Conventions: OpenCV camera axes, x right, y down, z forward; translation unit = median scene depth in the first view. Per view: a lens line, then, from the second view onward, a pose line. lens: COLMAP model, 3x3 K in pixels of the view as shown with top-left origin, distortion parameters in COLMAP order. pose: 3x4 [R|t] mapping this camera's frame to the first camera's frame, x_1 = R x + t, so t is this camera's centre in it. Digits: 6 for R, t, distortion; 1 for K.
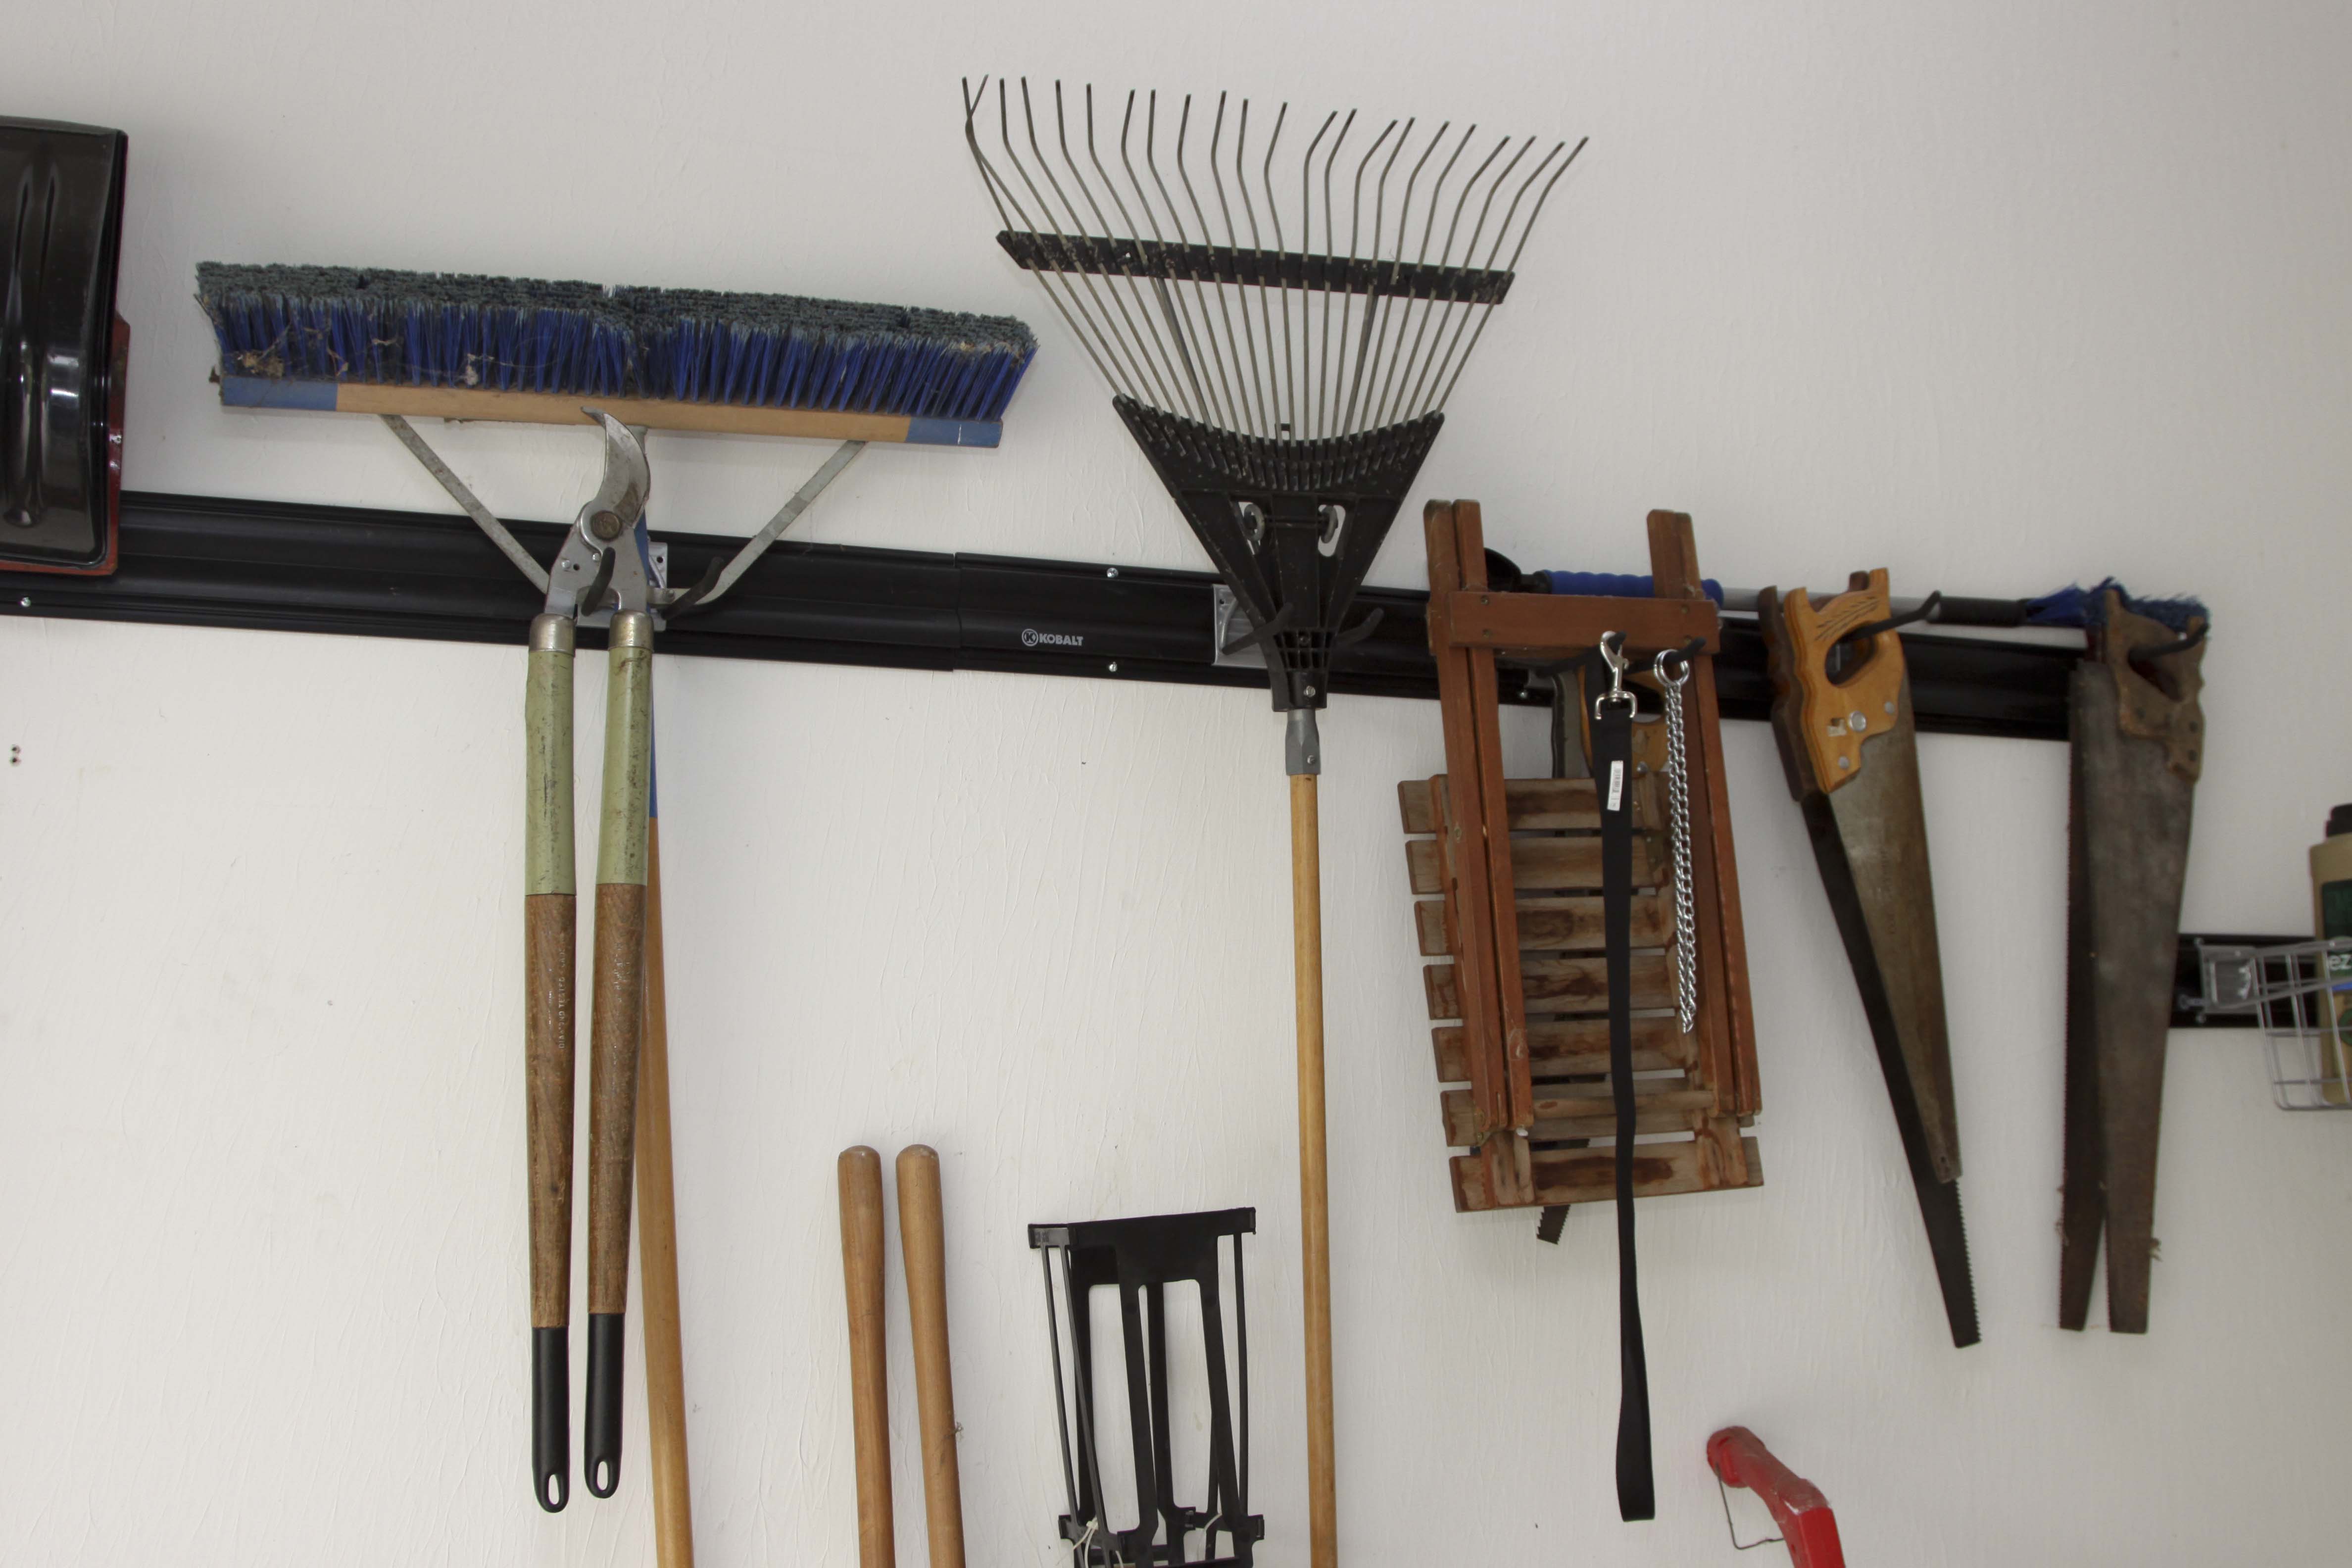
lens RADIAL K [[2513.4, 0, 1222.3], [0, 2513.4, 794.7], [0, 0, 1]] dist [-0.128517, 0.050329]
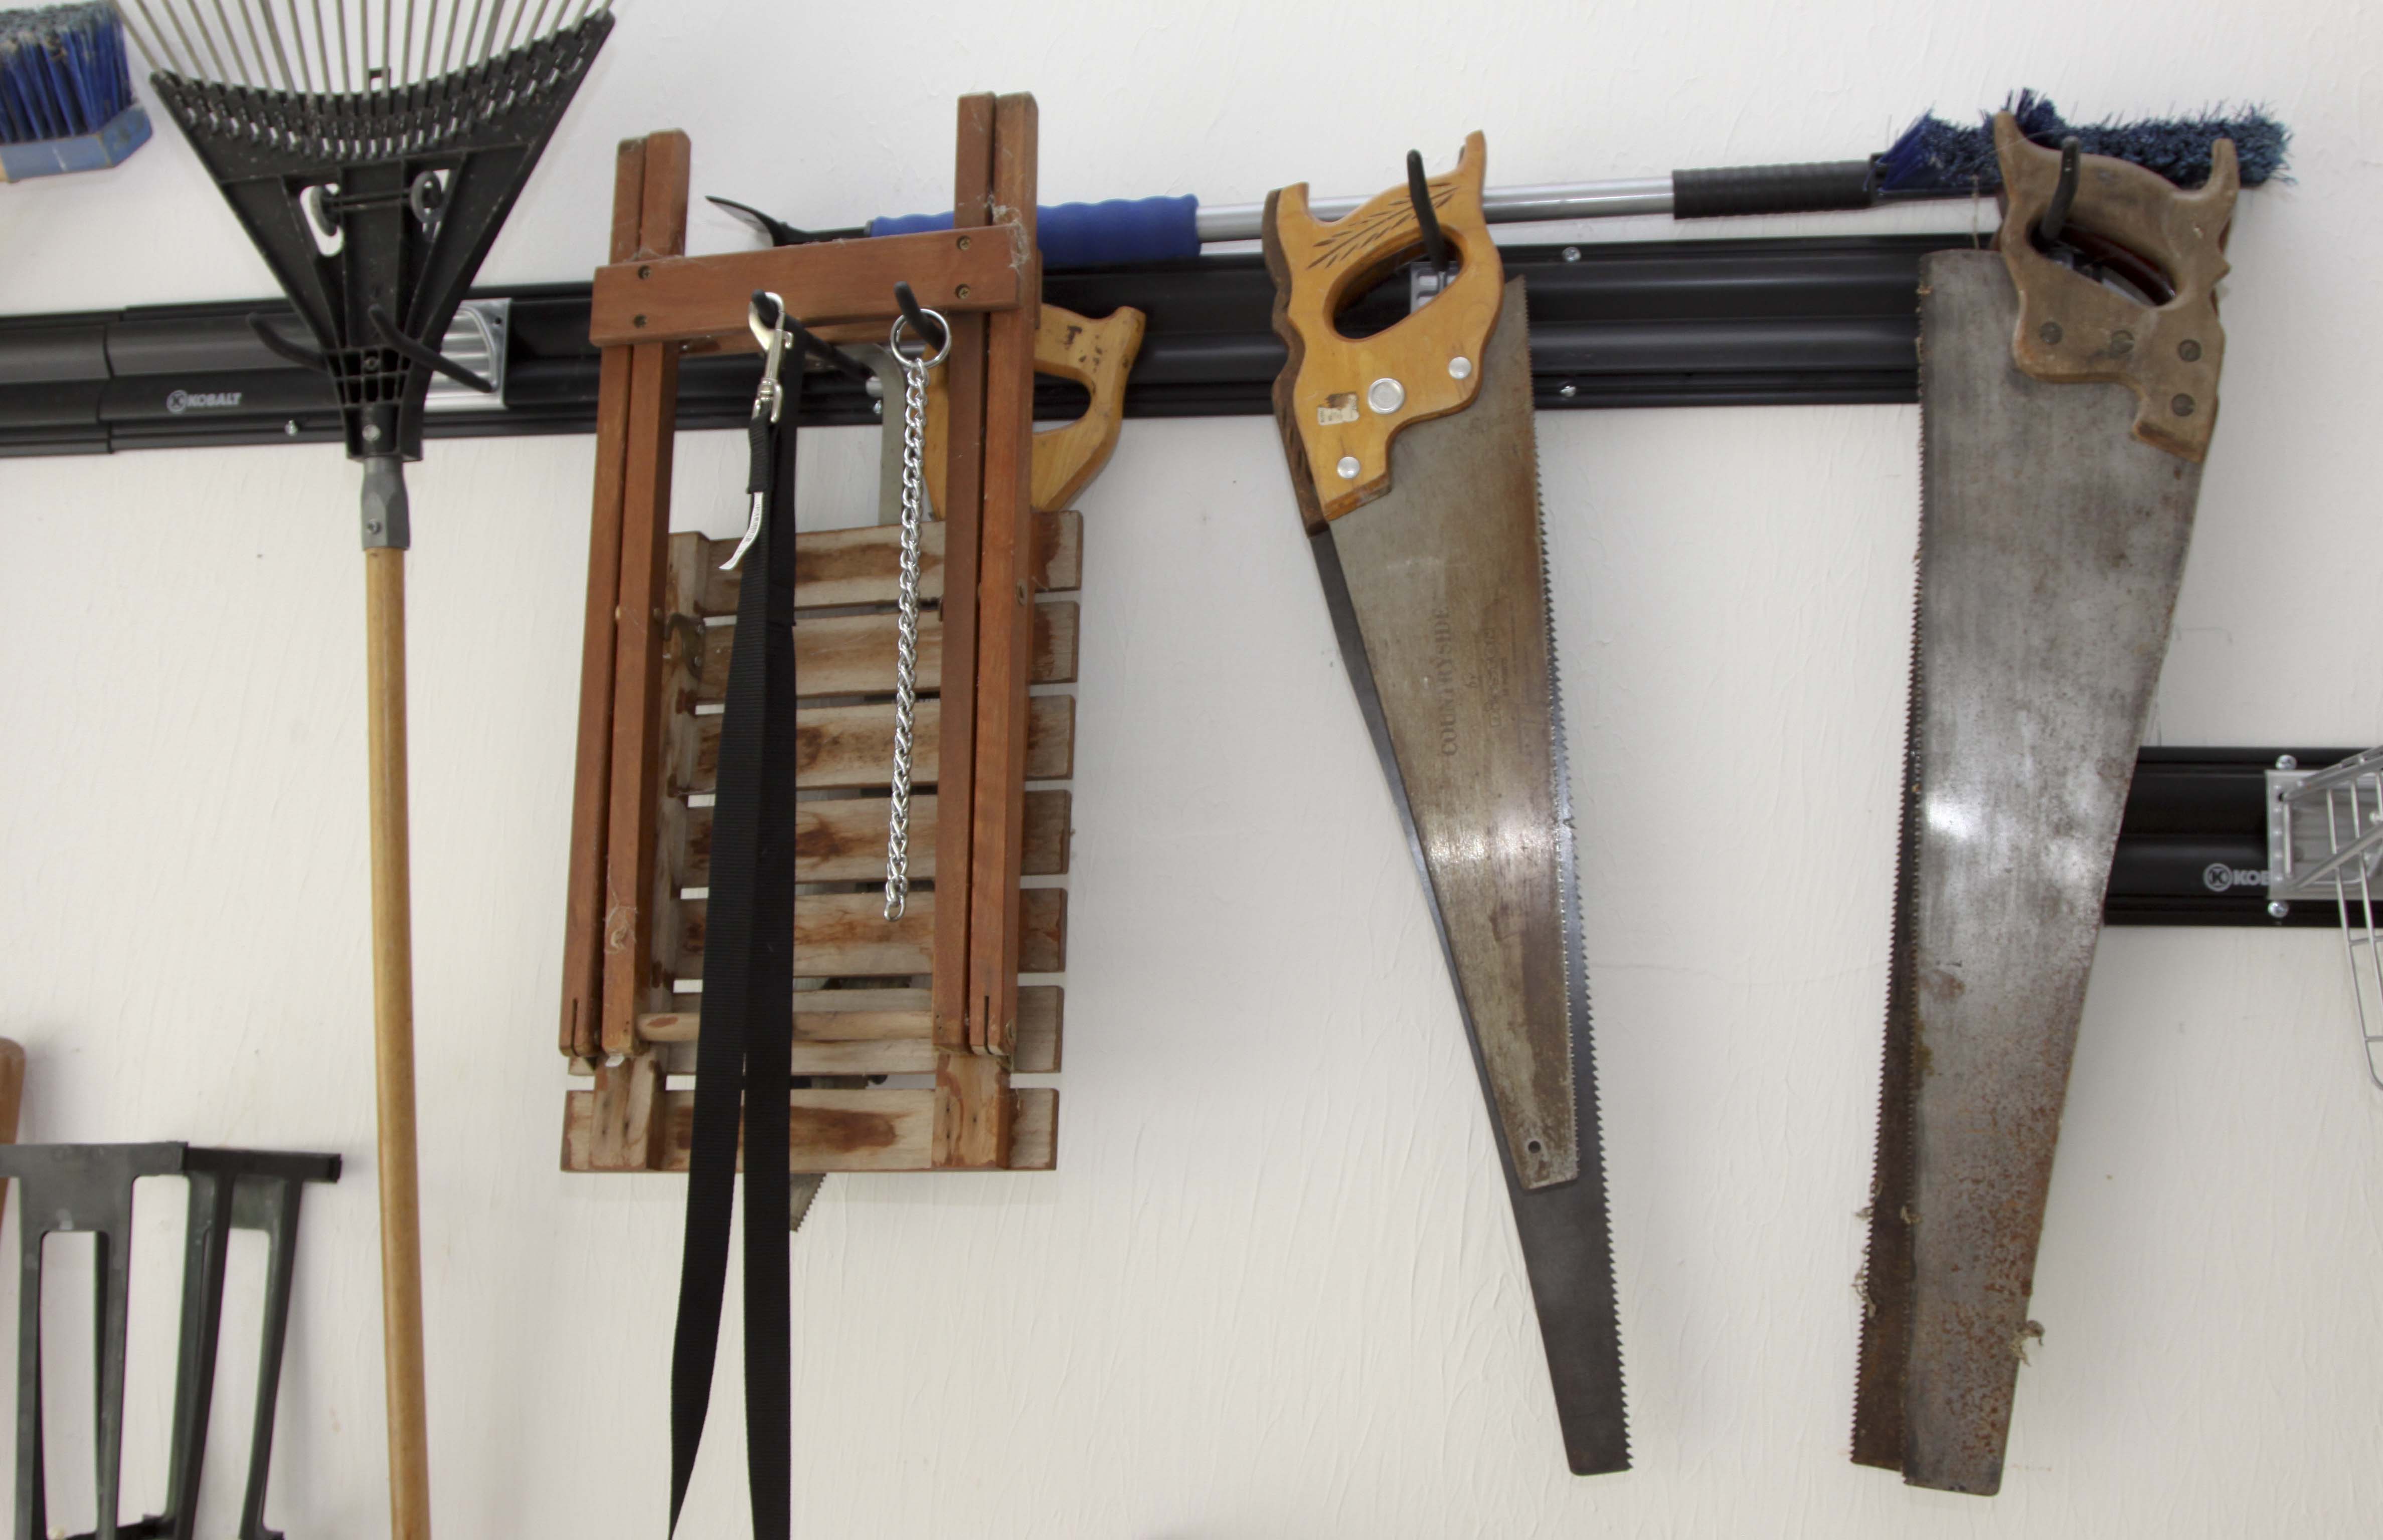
lens RADIAL K [[2543.1, 0, 1191.5], [0, 2543.1, 770.0], [0, 0, 1]] dist [-0.110763, 0.006552]
pose [[0.820109, -0.022140, -0.571779, 0.631280], [0.043083, 0.998804, 0.023120, 0.048645], [0.570583, -0.043595, 0.820082, 0.538266]]
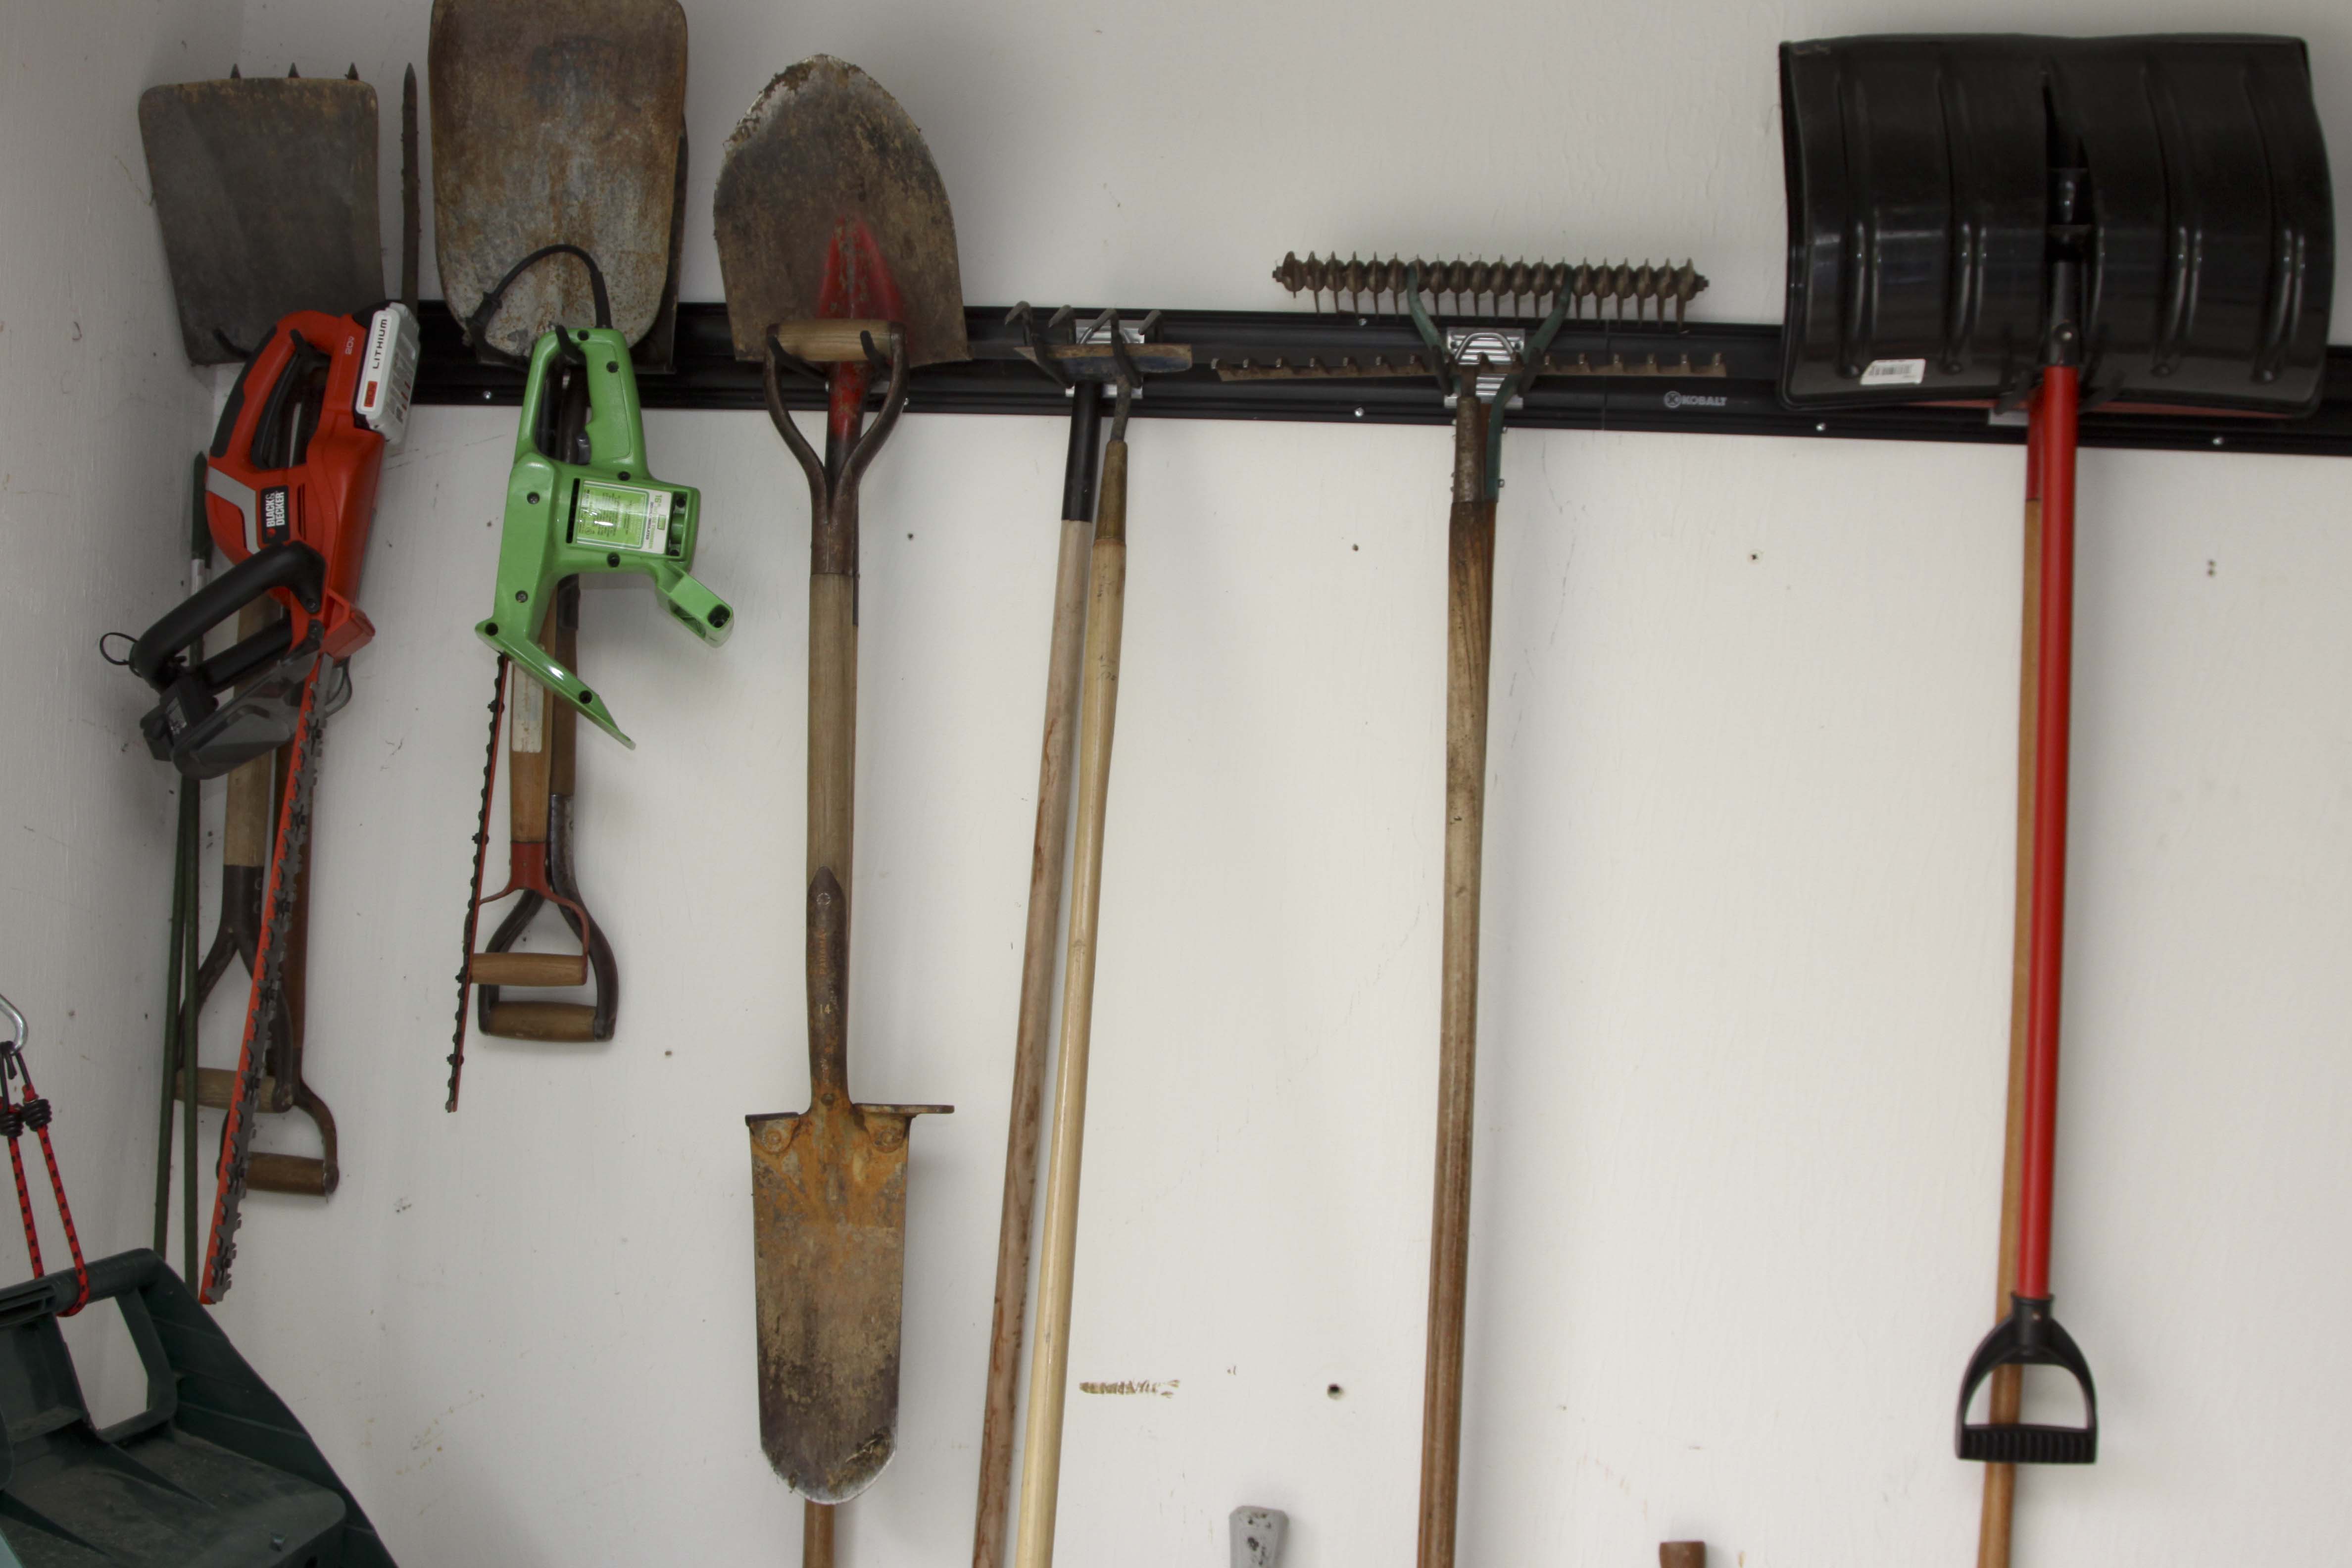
lens RADIAL K [[2522.1, 0, 1204.0], [0, 2522.1, 776.3], [0, 0, 1]] dist [-0.135832, 0.090669]
pose [[0.873273, 0.036697, -0.485846, -0.283573], [0.013126, 0.995026, 0.098750, -0.035231], [0.487054, -0.092613, 0.868448, -0.274663]]
